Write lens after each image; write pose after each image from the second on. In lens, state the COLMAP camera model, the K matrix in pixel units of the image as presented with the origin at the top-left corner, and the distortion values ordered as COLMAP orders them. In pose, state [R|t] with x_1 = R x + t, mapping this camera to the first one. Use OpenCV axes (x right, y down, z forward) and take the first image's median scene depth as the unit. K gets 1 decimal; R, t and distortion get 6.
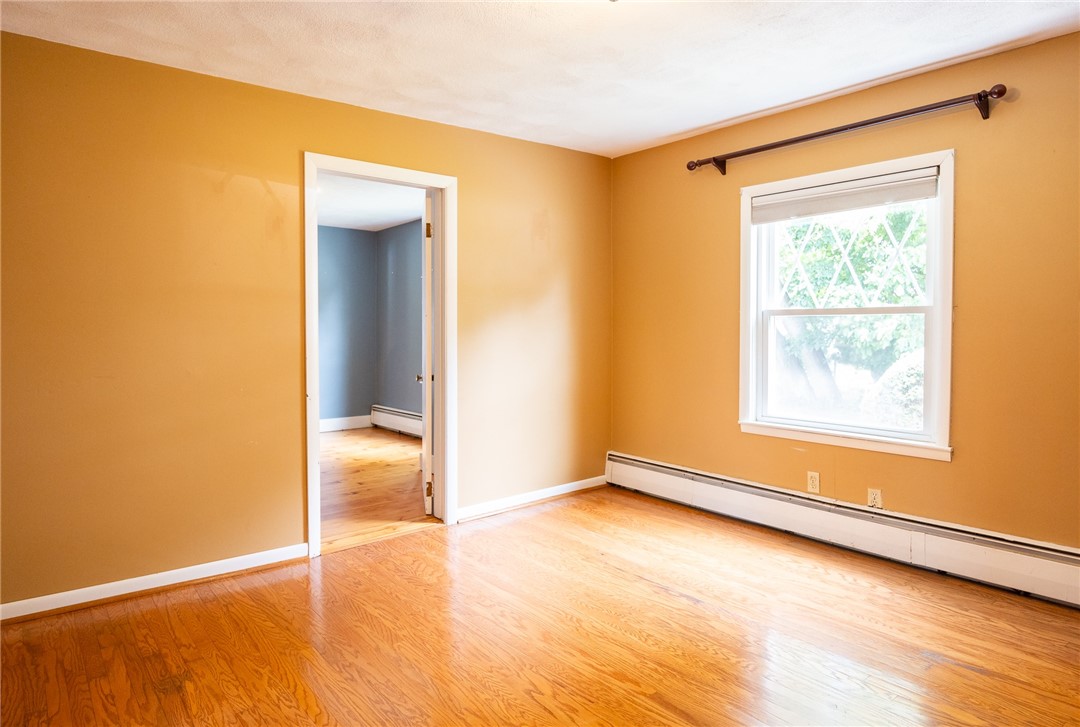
lens RADIAL K [[648.4, 0, 534.4], [0, 648.4, 344.8], [0, 0, 1]] dist [-0.006440, -0.003522]
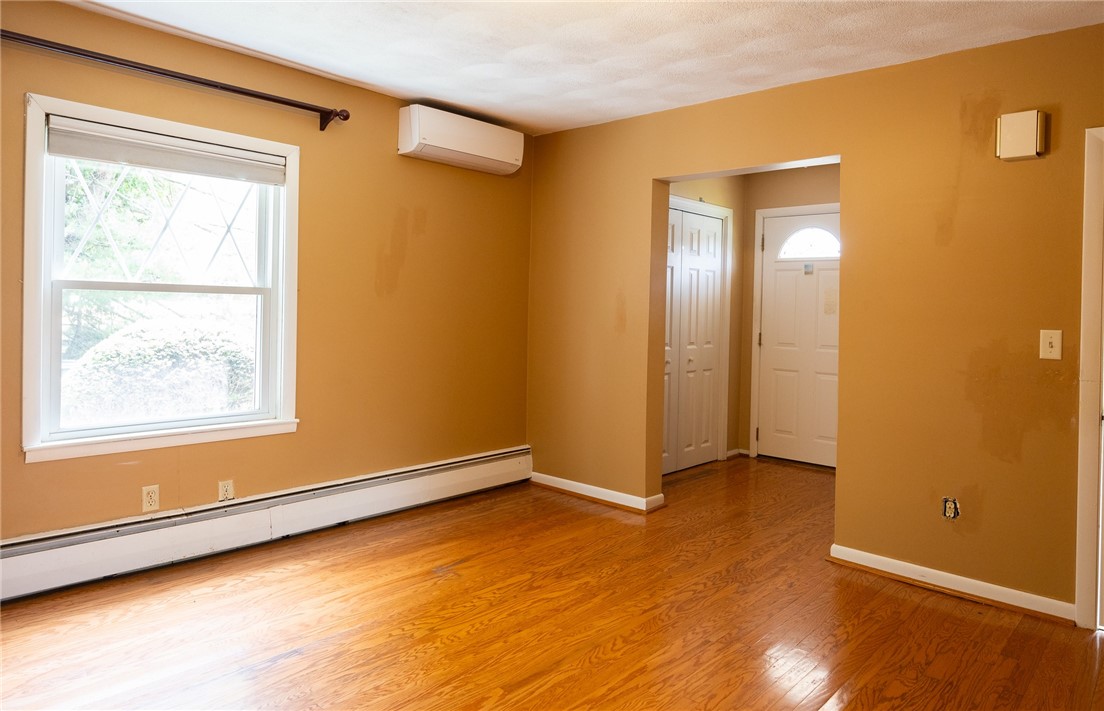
lens RADIAL K [[706.5, 0, 576.3], [0, 706.5, 308.5], [0, 0, 1]] dist [-0.018111, -0.002716]
pose [[-0.169867, -0.005298, 0.985453, -0.544892], [0.001578, 0.999983, 0.005648, -0.030001], [-0.985466, 0.002515, -0.169856, 0.655783]]
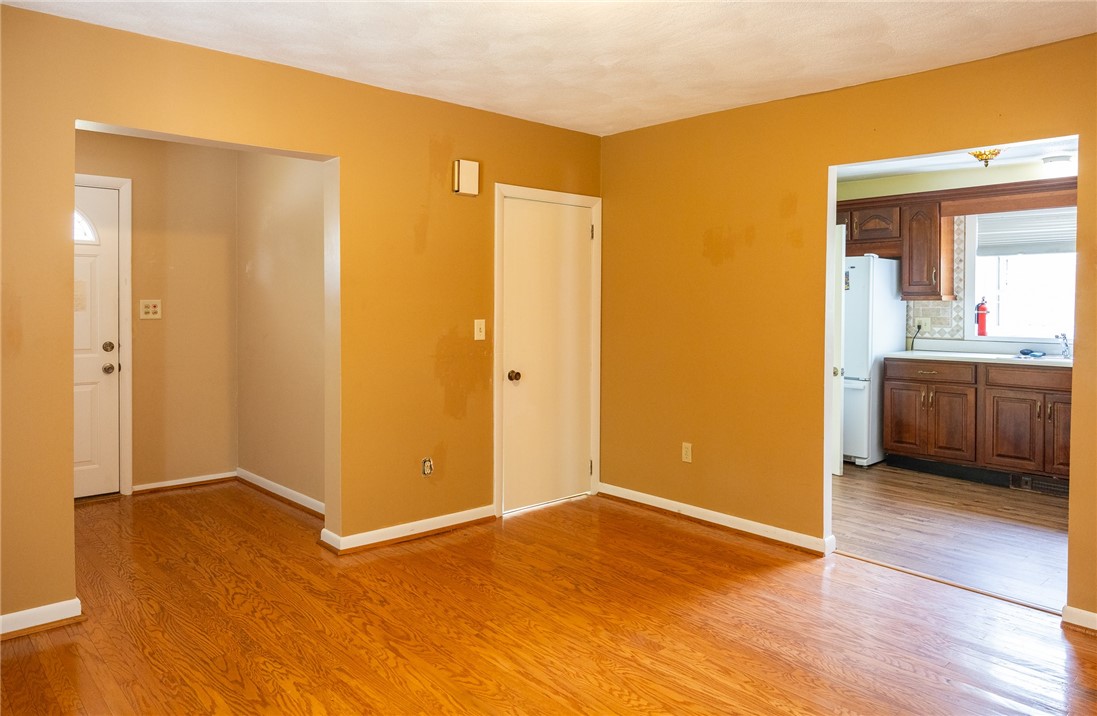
lens RADIAL K [[734.6, 0, 535.0], [0, 734.6, 306.0], [0, 0, 1]] dist [-0.003799, -0.002649]
pose [[-0.998201, -0.002561, -0.059906, 0.163574], [-0.004437, 0.999503, 0.031206, -0.060714], [0.059796, 0.031415, -0.997716, 1.201903]]
